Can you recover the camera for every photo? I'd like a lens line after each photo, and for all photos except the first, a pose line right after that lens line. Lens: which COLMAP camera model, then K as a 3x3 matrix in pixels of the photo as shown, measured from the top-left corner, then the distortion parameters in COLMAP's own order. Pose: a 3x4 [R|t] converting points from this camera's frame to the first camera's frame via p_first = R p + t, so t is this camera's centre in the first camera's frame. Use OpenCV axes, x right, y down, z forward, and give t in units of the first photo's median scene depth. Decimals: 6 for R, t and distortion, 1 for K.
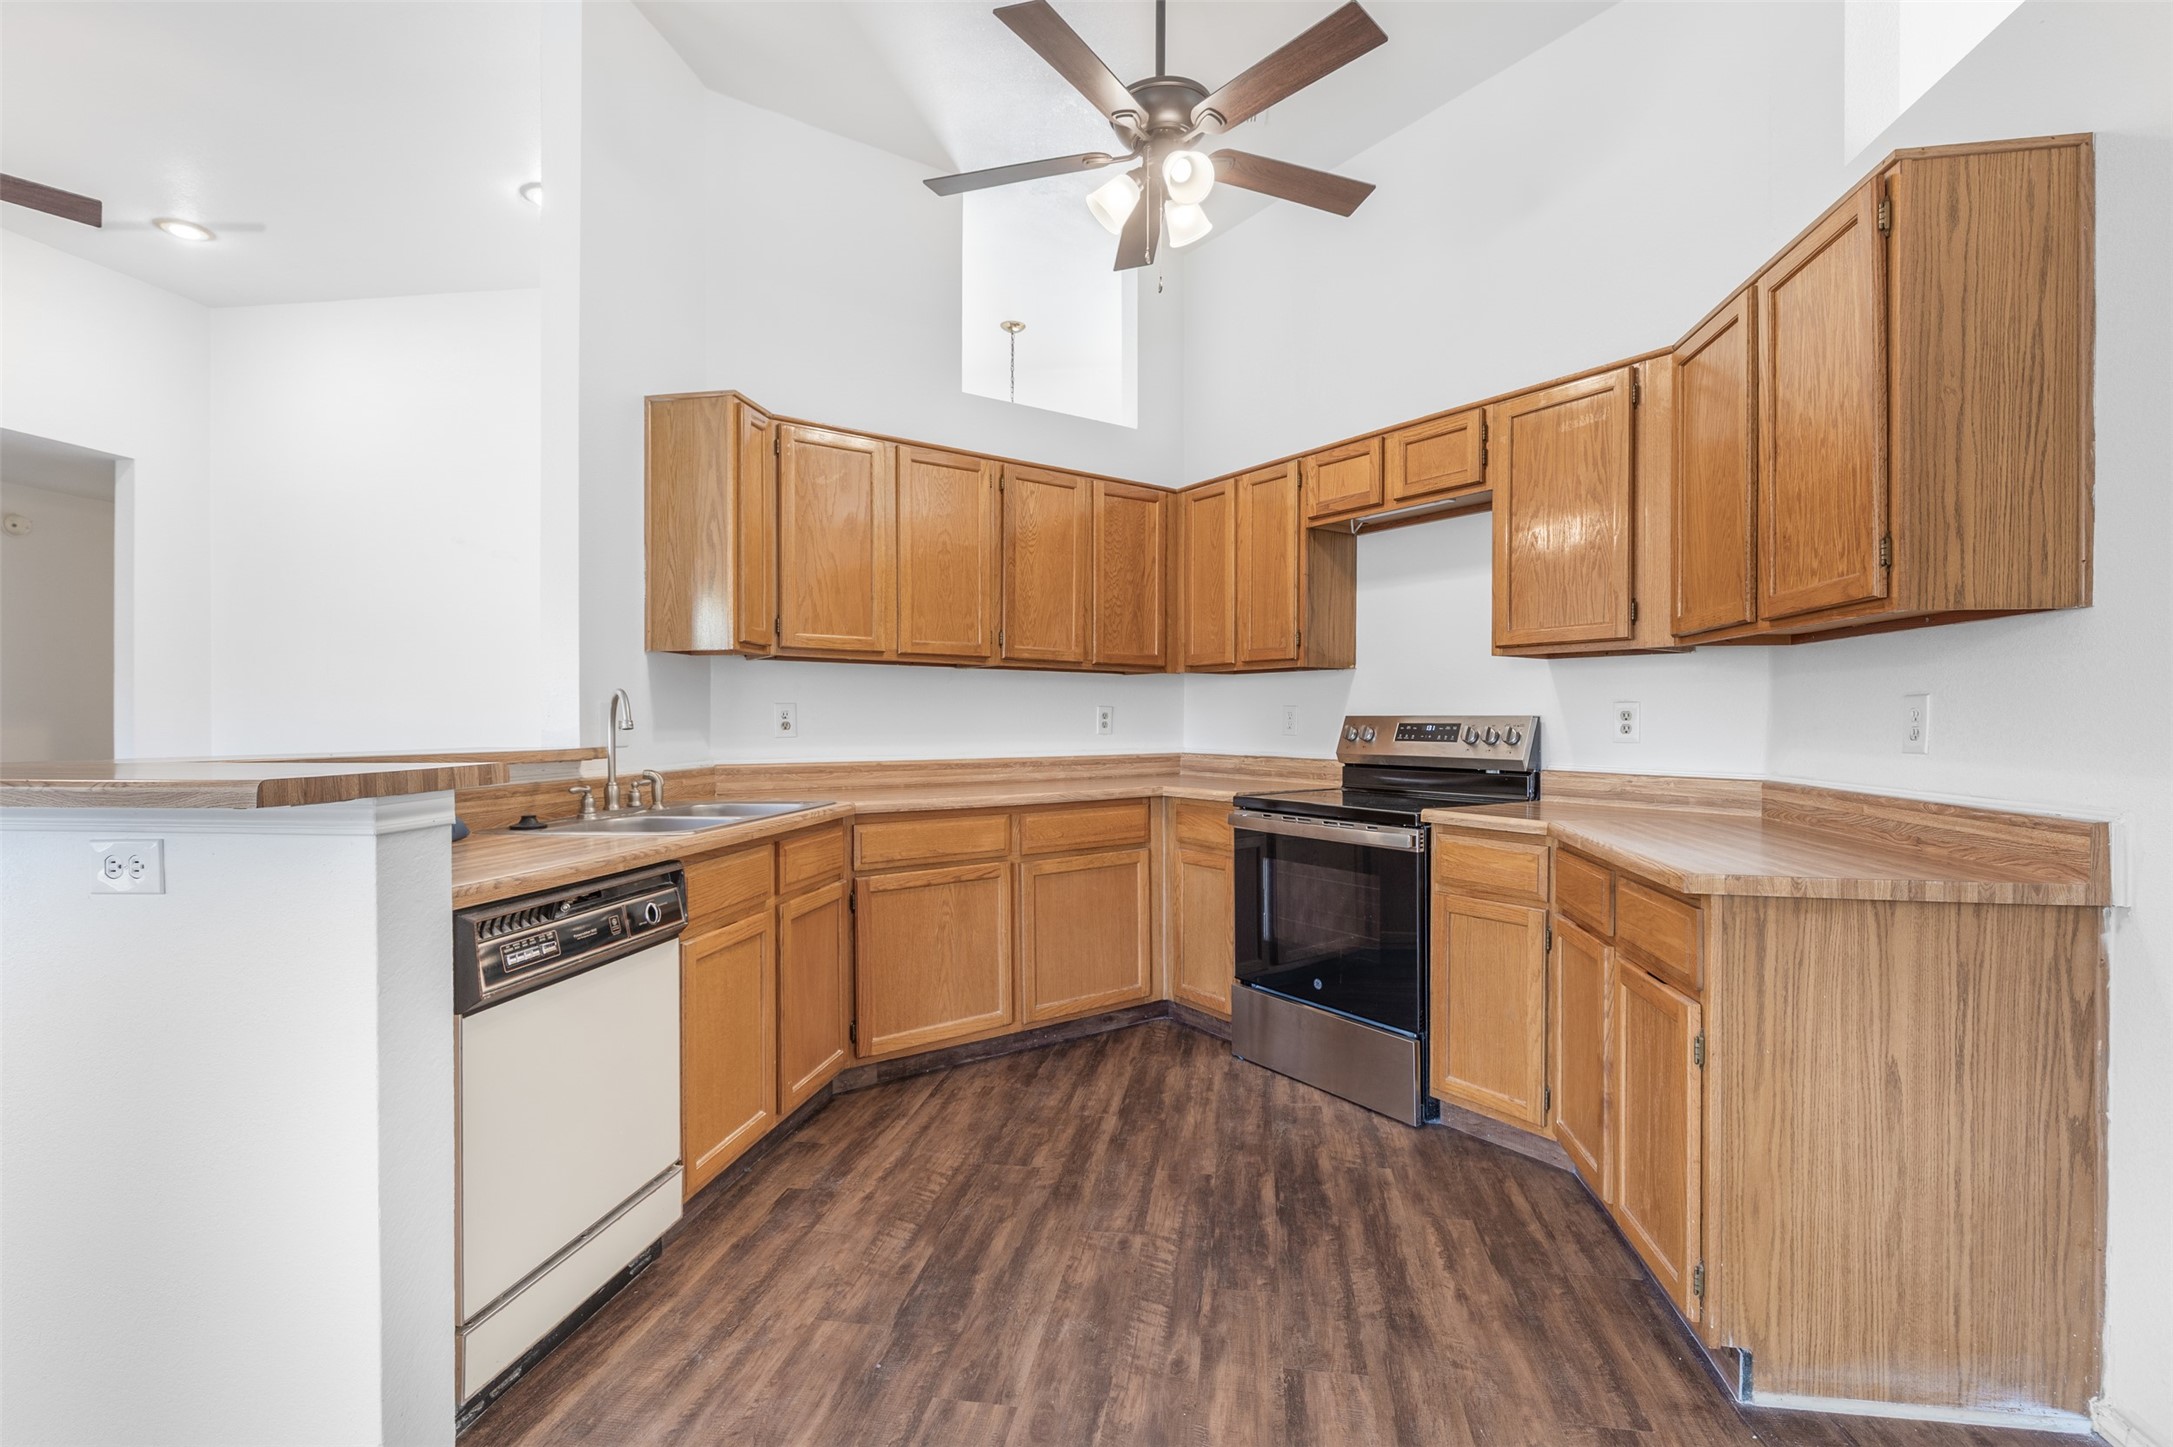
lens RADIAL K [[990.7, 0, 1098.1], [0, 990.7, 721.0], [0, 0, 1]] dist [0.002293, -0.000398]
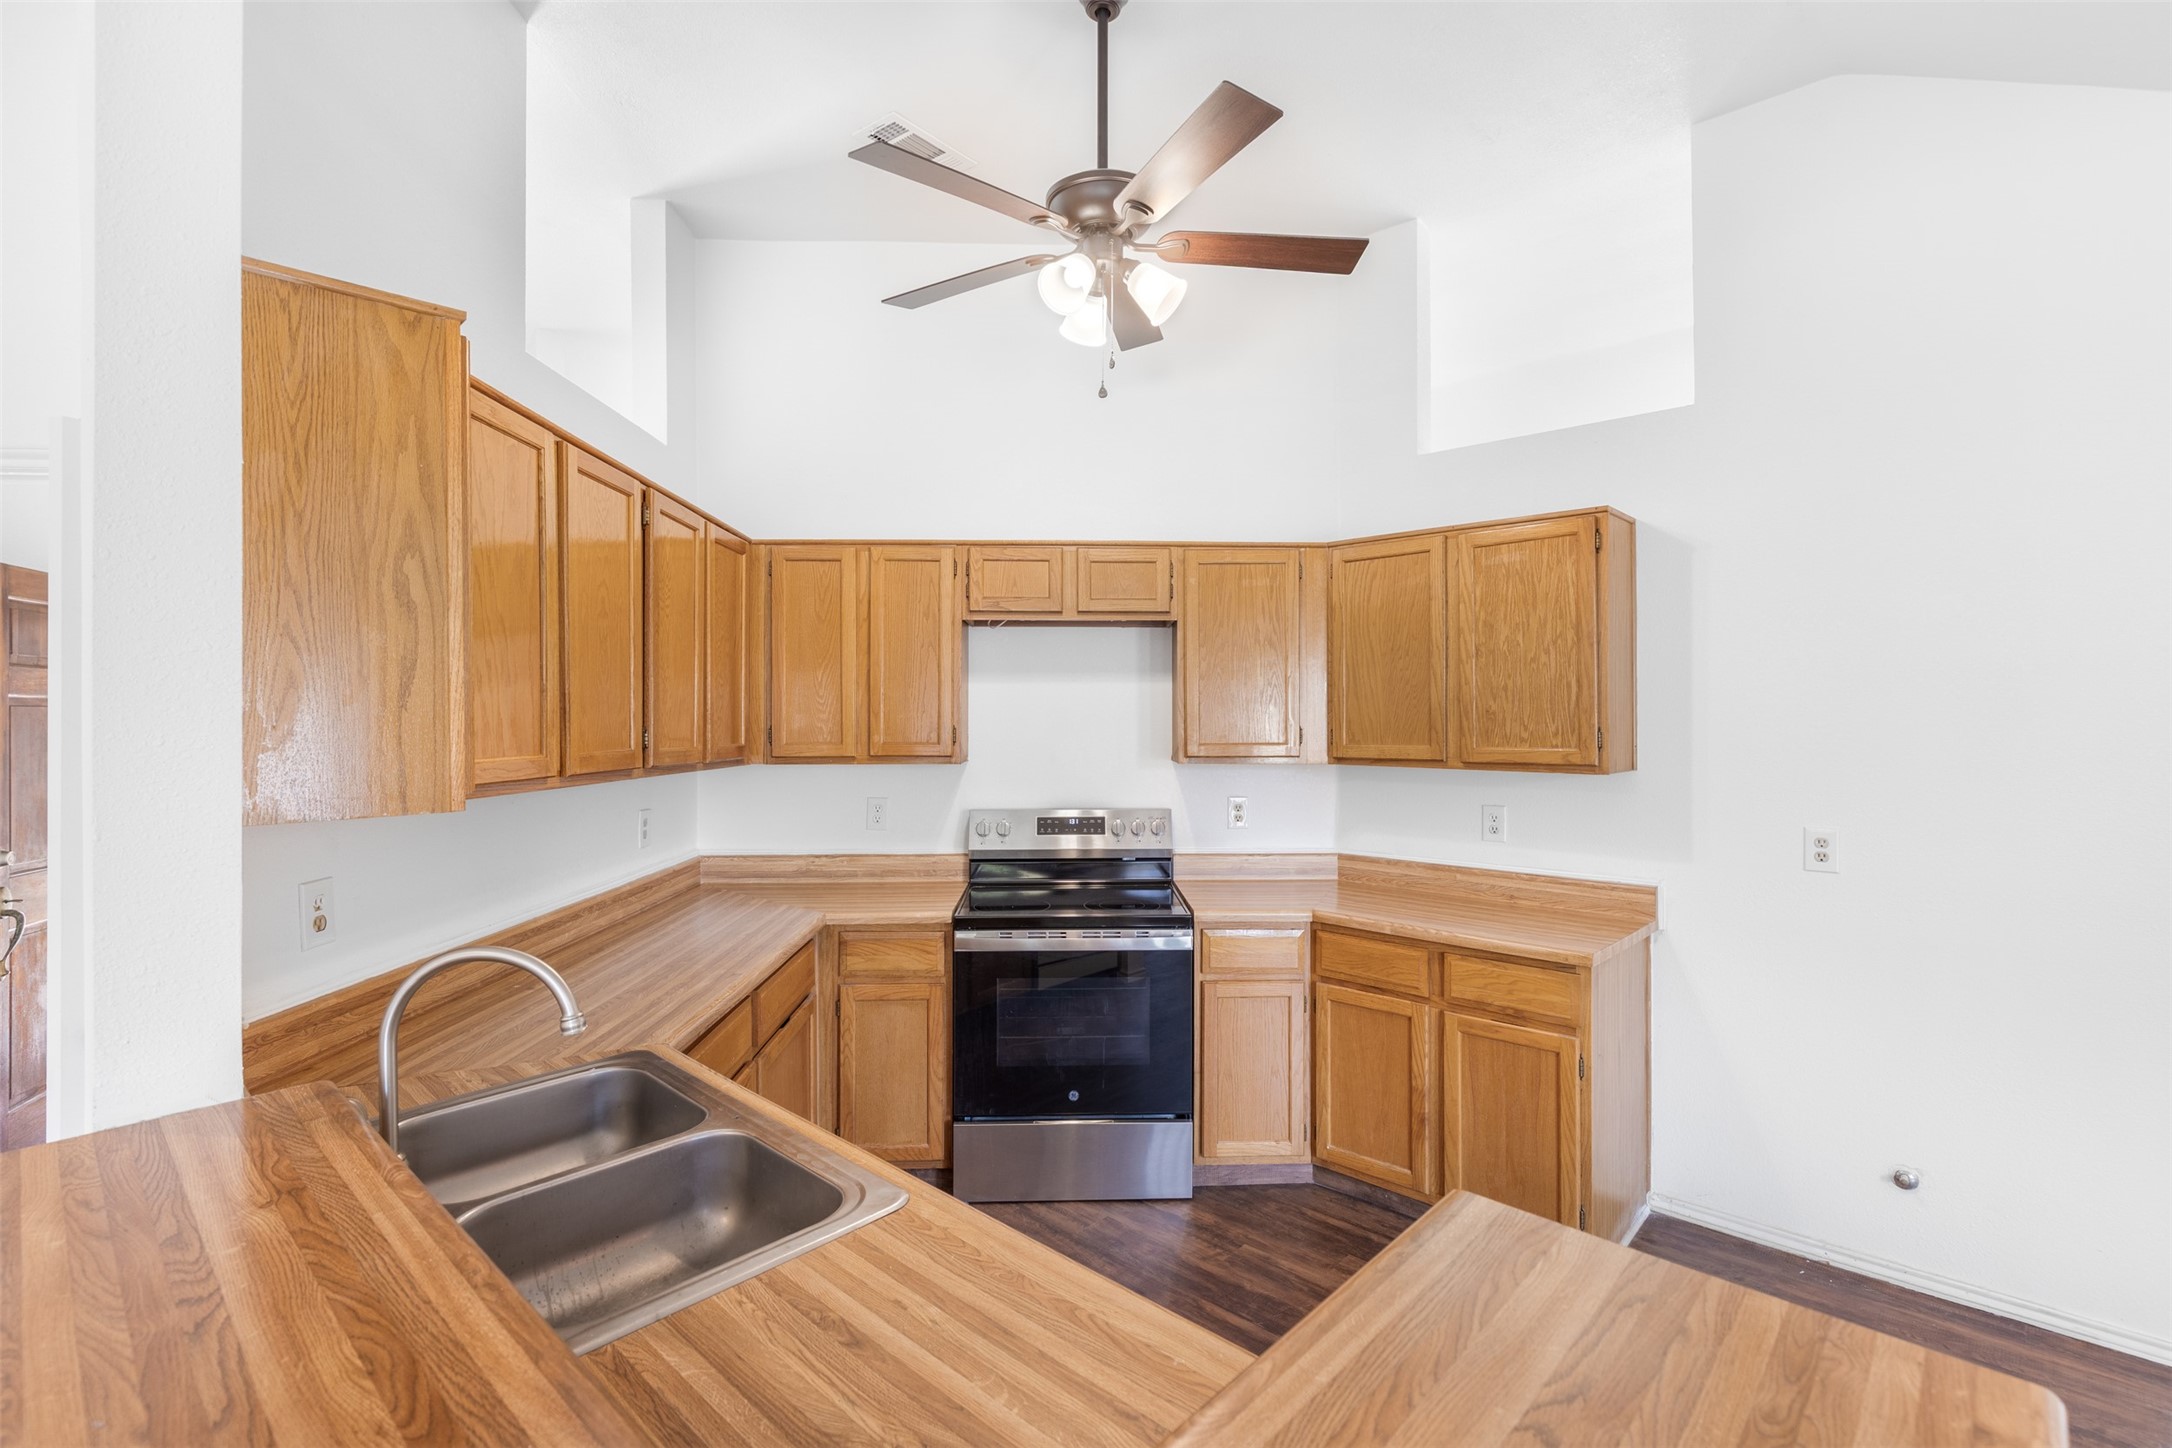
lens RADIAL K [[979.8, 0, 1091.9], [0, 979.8, 712.0], [0, 0, 1]] dist [0.002026, -0.001145]
pose [[0.560243, 0.002354, 0.828325, -0.662800], [0.005307, 0.999965, -0.006431, -0.130441], [-0.828312, 0.007999, 0.560211, 0.481953]]
